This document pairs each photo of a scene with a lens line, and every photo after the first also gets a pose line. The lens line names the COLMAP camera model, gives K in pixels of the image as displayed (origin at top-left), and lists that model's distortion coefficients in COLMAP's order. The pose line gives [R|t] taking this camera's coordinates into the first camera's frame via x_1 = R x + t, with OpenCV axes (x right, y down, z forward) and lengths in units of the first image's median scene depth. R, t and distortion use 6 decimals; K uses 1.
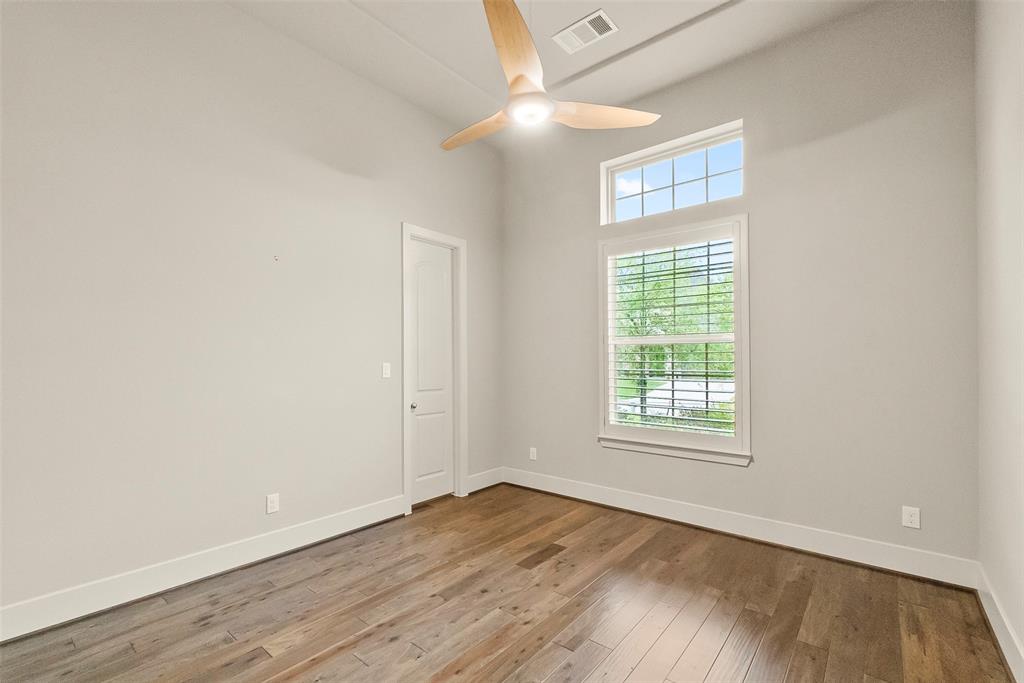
lens RADIAL K [[446.9, 0, 522.4], [0, 446.9, 354.7], [0, 0, 1]] dist [0.003987, 0.003330]
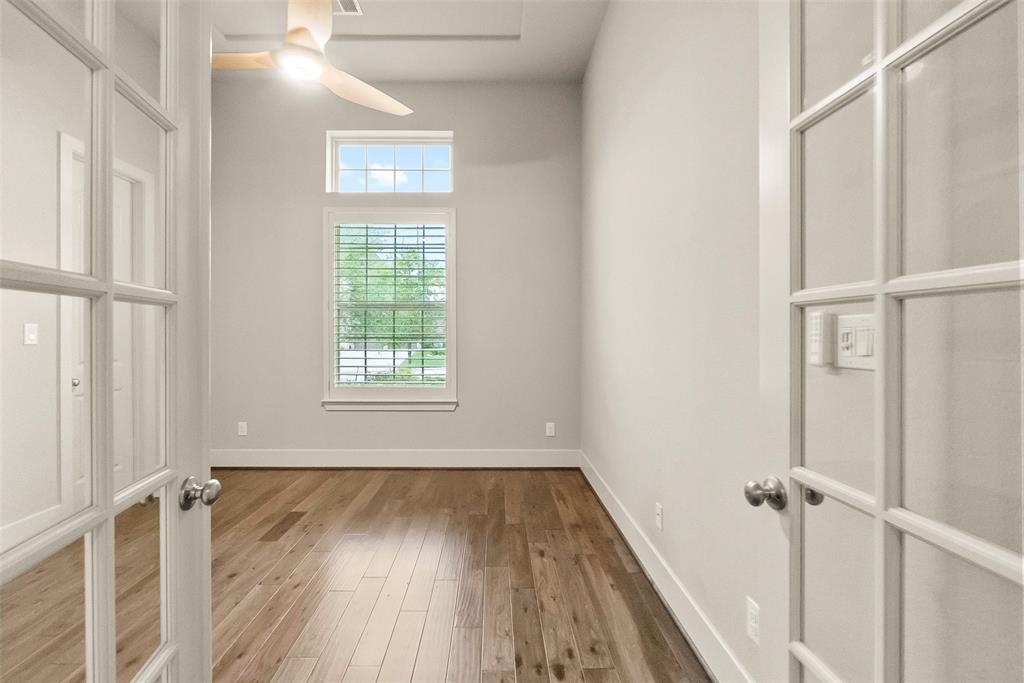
lens RADIAL K [[446.9, 0, 487.0], [0, 446.9, 330.6], [0, 0, 1]] dist [0.003987, 0.003330]
pose [[0.769338, 0.005773, 0.638815, -0.229785], [-0.003830, 0.999983, -0.004424, 0.034019], [-0.638830, 0.000957, 0.769347, -0.014655]]
